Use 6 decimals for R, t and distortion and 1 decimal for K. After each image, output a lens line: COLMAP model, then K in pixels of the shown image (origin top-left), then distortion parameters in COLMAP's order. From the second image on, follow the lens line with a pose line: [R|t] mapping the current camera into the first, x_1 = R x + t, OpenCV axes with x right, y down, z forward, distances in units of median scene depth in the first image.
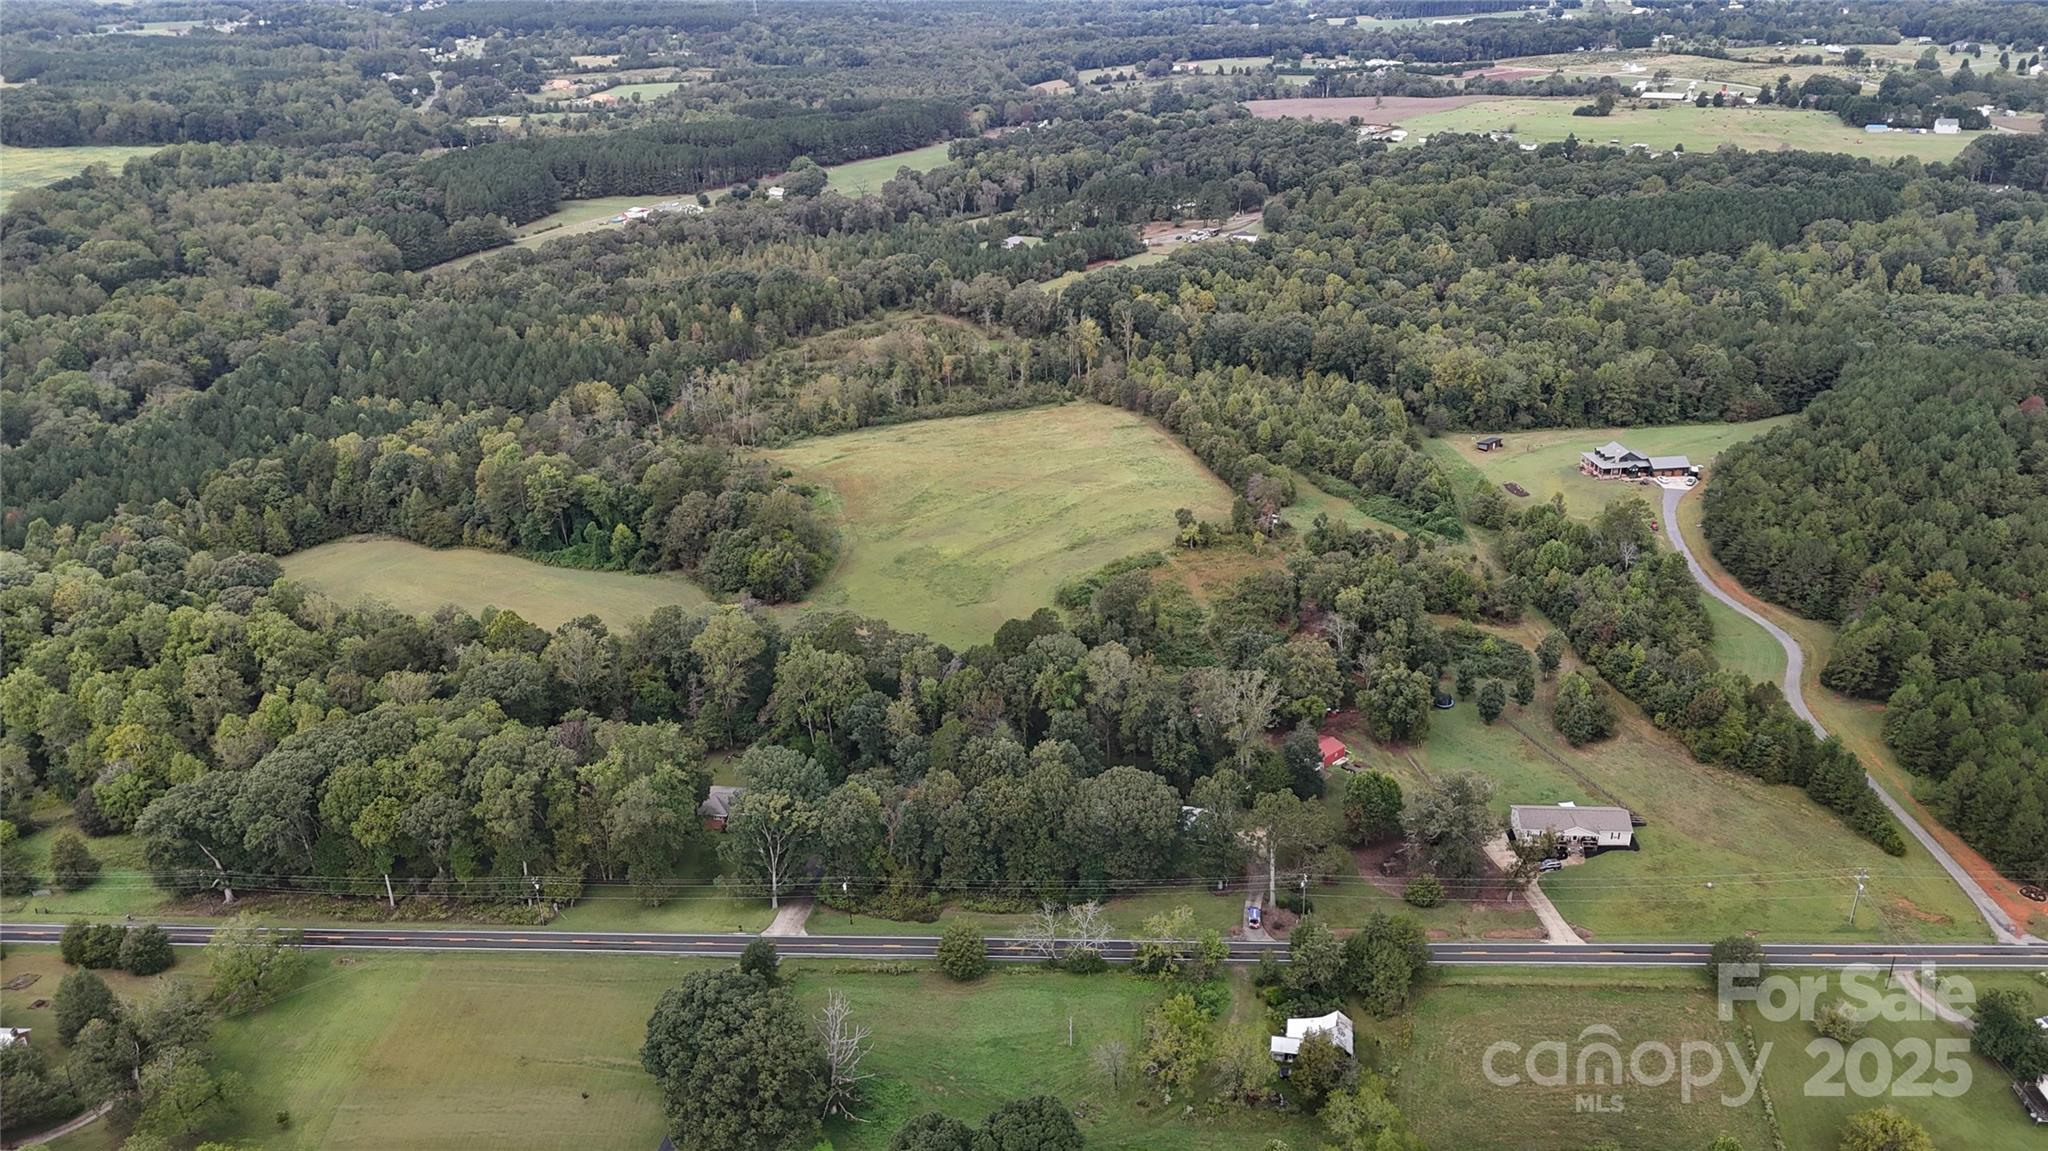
lens RADIAL K [[1497.4, 0, 1024.0], [0, 1497.4, 575.5], [0, 0, 1]] dist [0.083707, -0.083261]
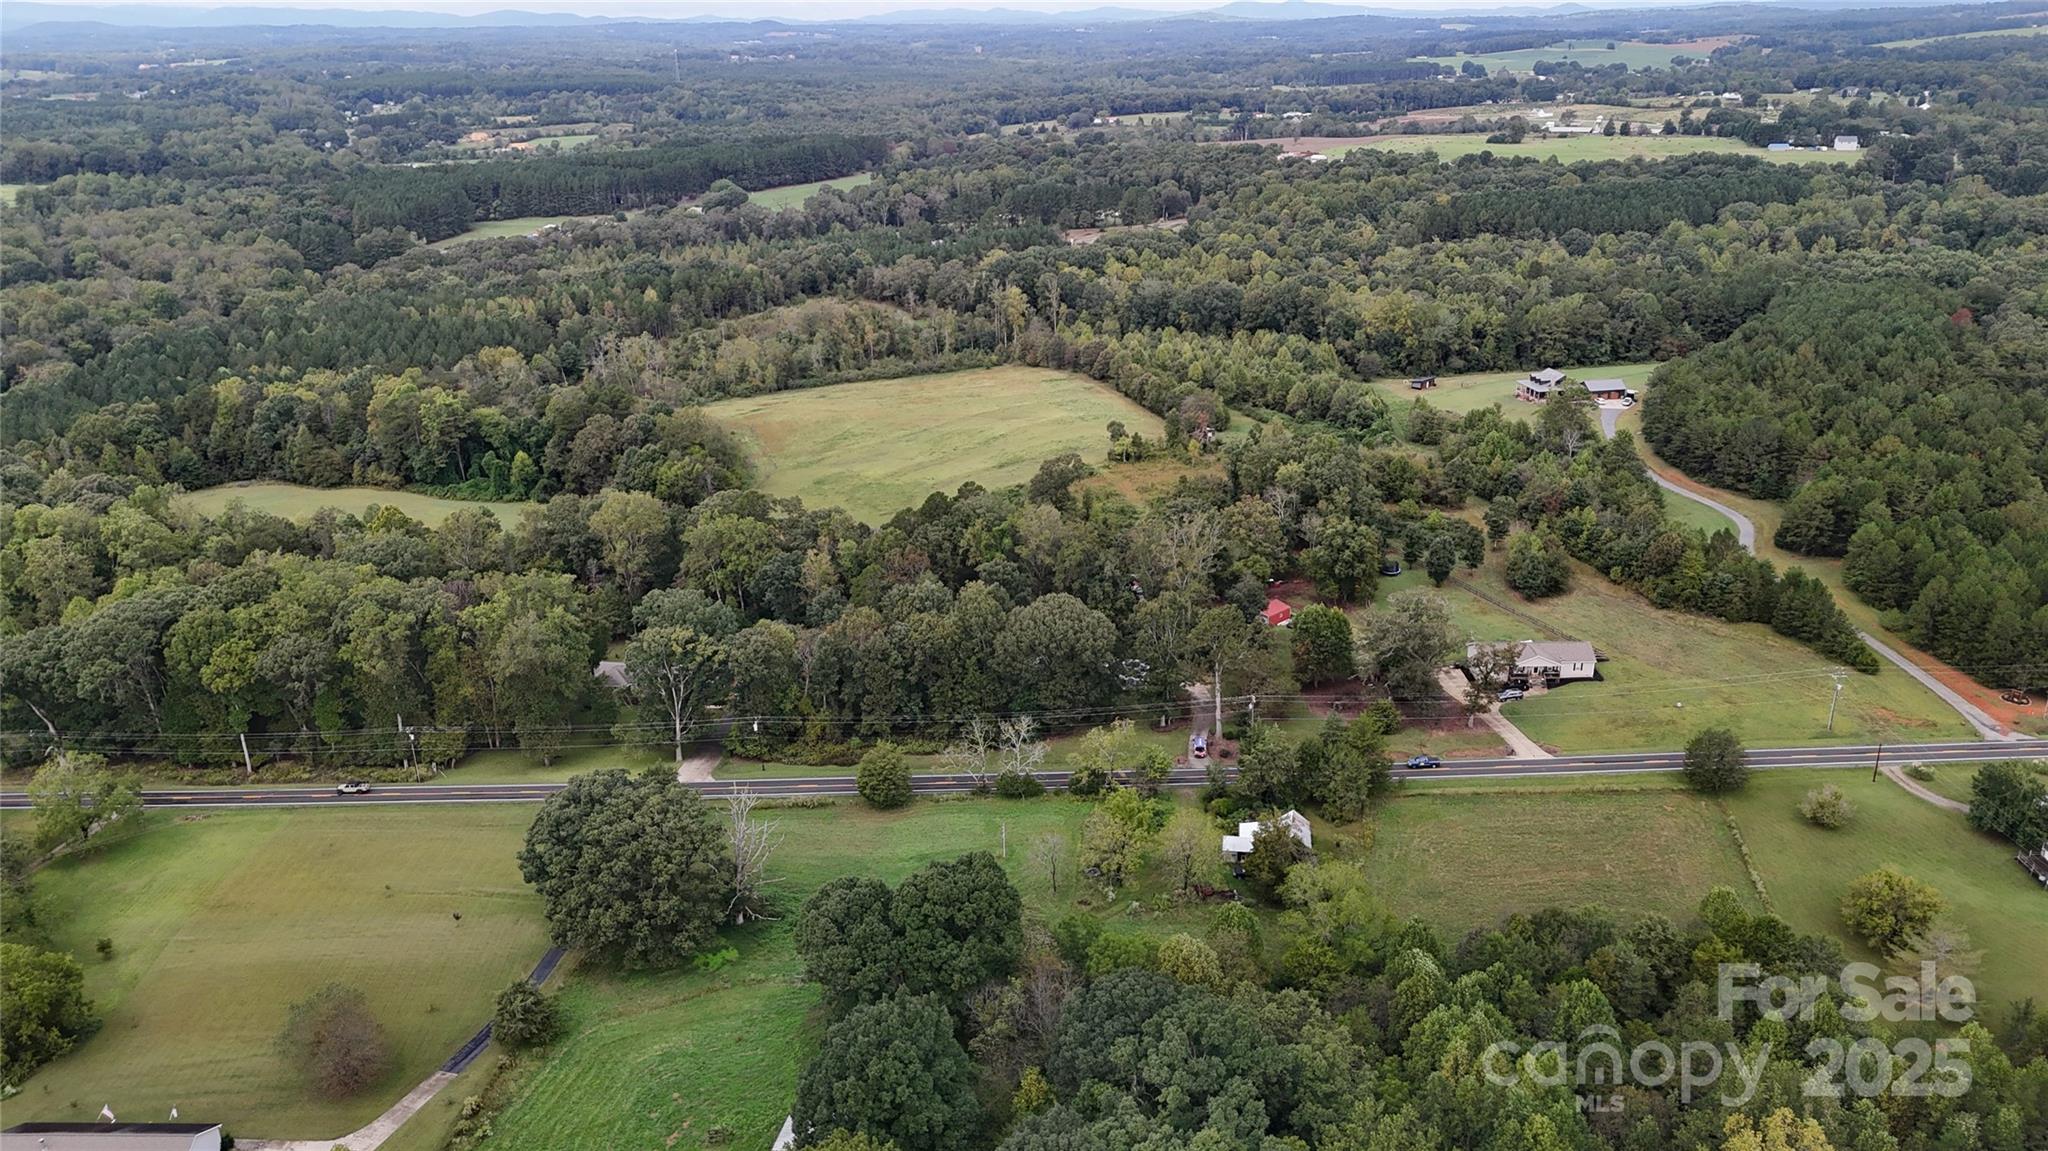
lens RADIAL K [[1497.4, 0, 1024.0], [0, 1497.4, 575.5], [0, 0, 1]] dist [0.083707, -0.083261]
pose [[0.998825, -0.015617, 0.045881, 0.001759], [0.018360, 0.998030, -0.059986, 0.085873], [-0.044854, 0.060758, 0.997144, 0.037776]]
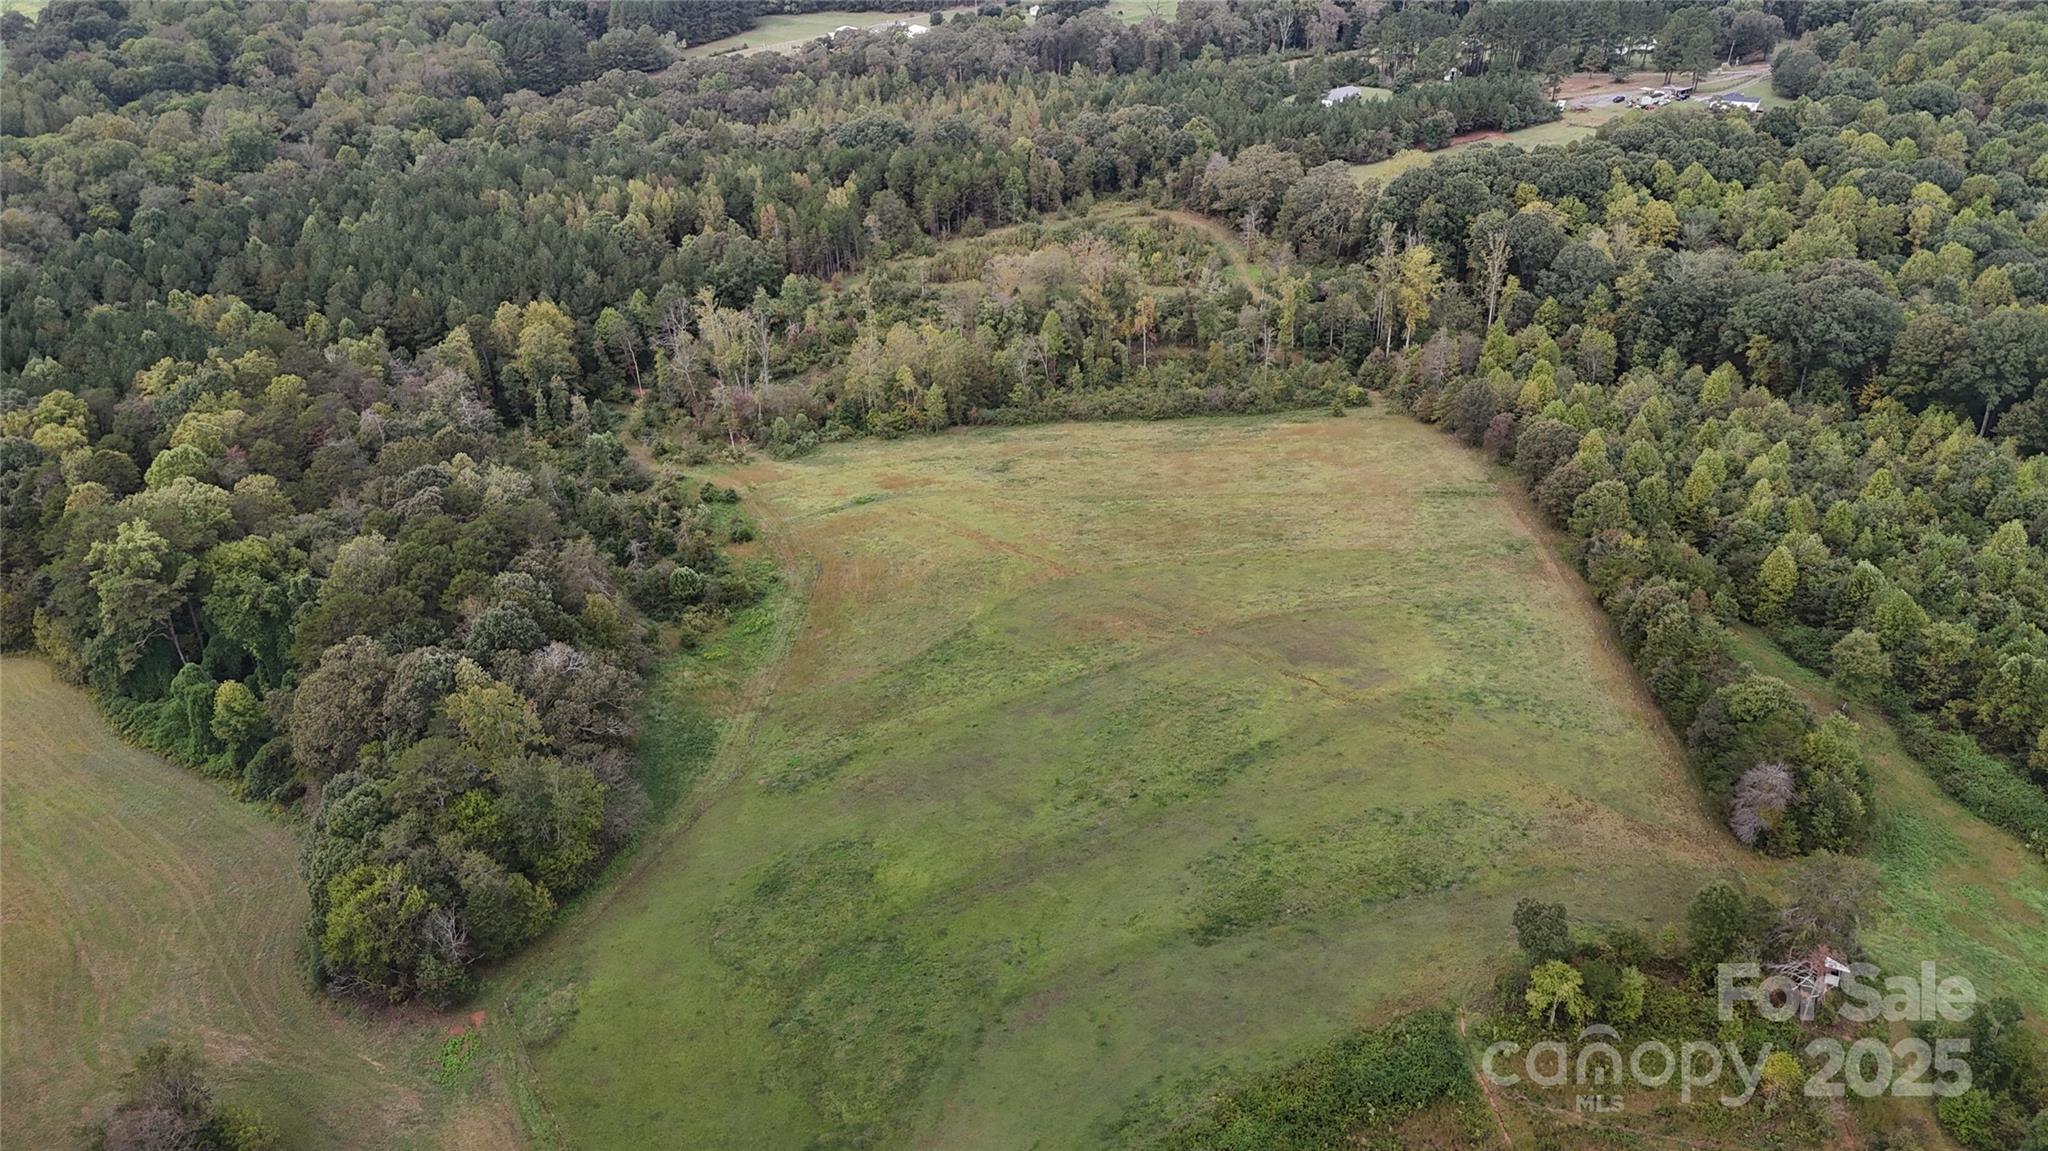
lens RADIAL K [[1499.4, 0, 1024.0], [0, 1499.4, 575.5], [0, 0, 1]] dist [0.058471, -0.059117]
pose [[0.966680, 0.119860, -0.226193, 0.048245], [-0.098867, 0.989859, 0.101998, -0.109208], [0.236125, -0.076236, 0.968728, 0.502802]]
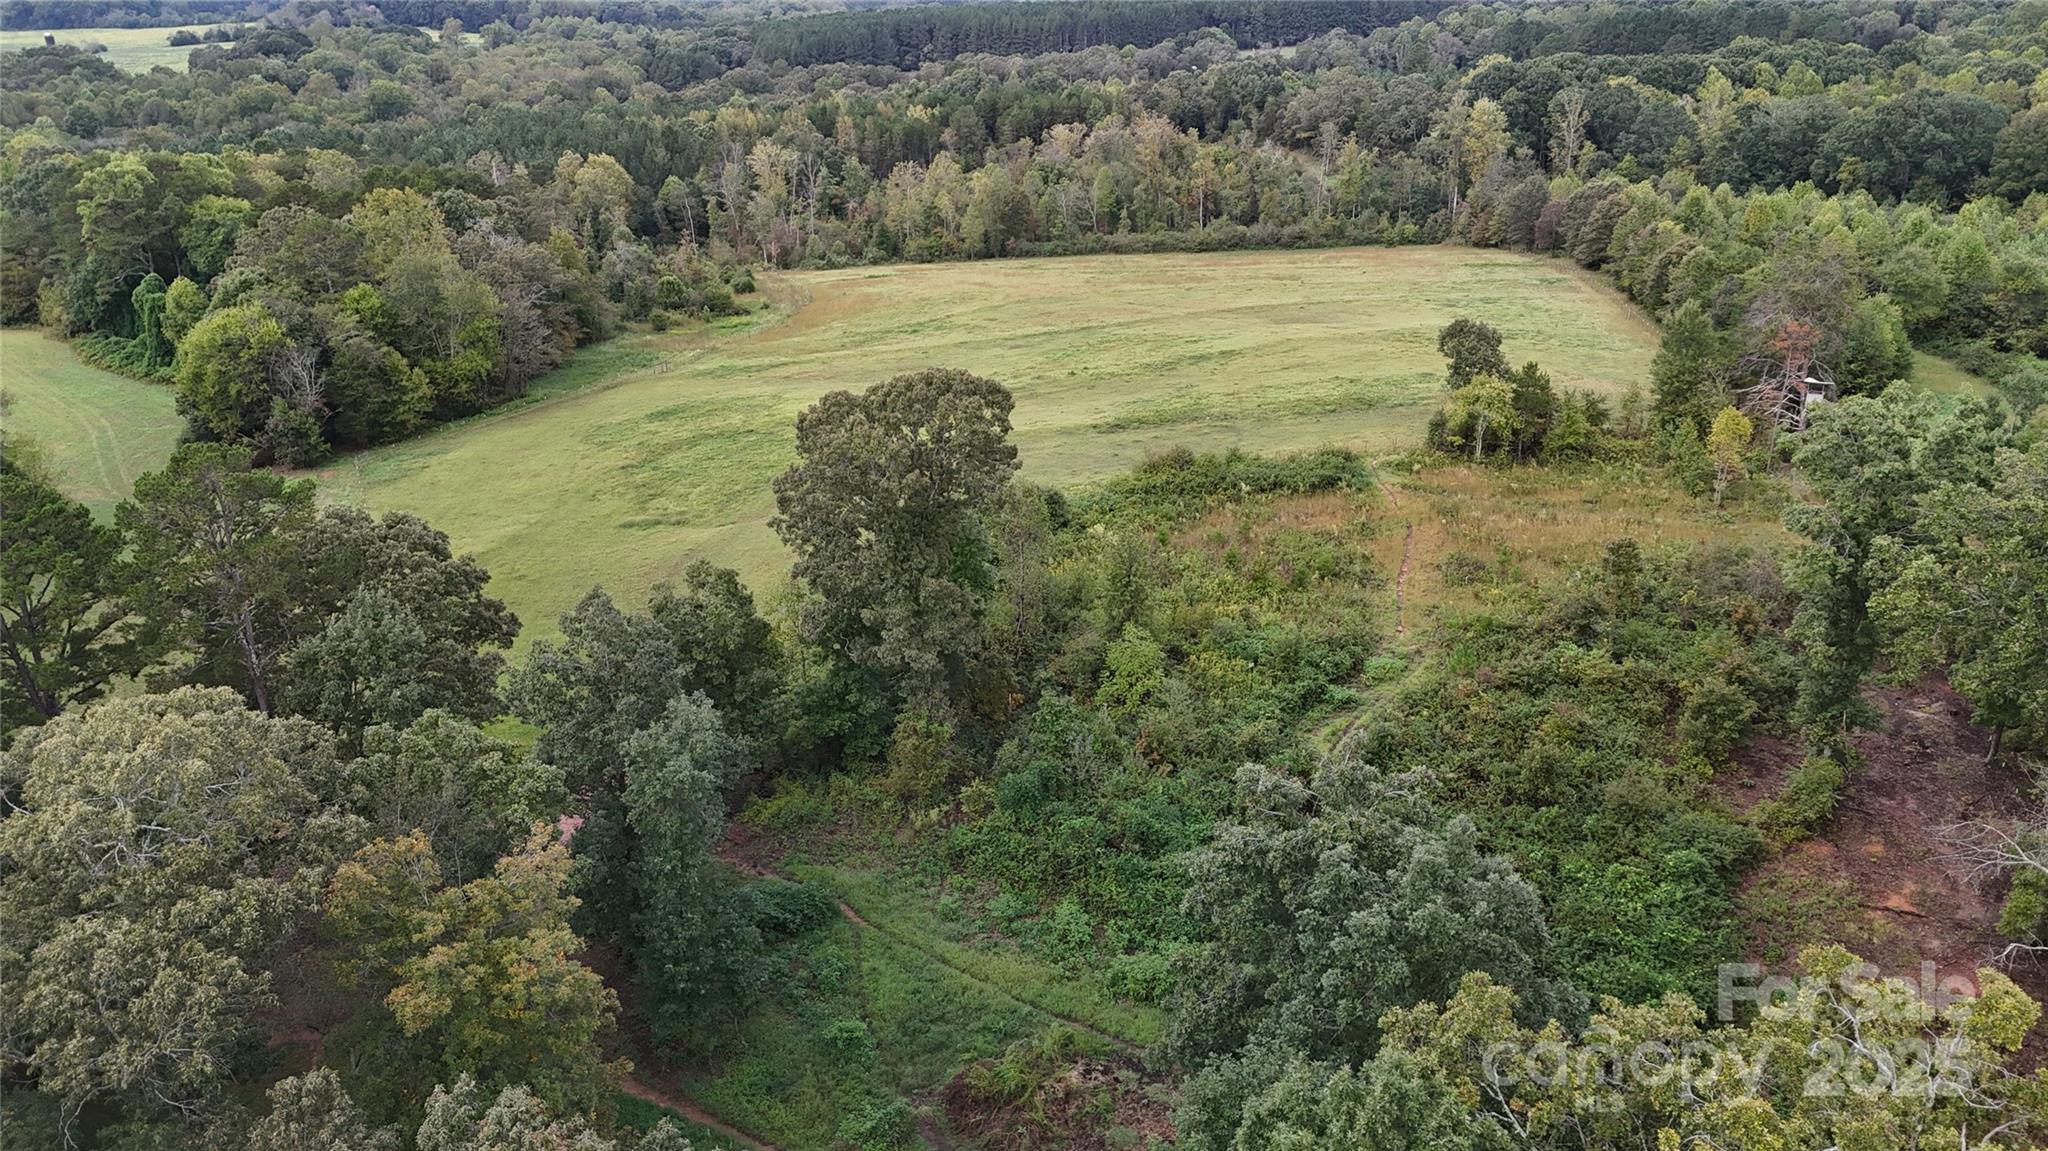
lens RADIAL K [[1499.4, 0, 1024.0], [0, 1499.4, 575.5], [0, 0, 1]] dist [0.058471, -0.059117]
pose [[0.932459, 0.137015, -0.334287, 0.101206], [-0.147169, 0.989098, -0.005109, 0.014627], [0.329942, 0.053960, 0.942458, 0.538702]]
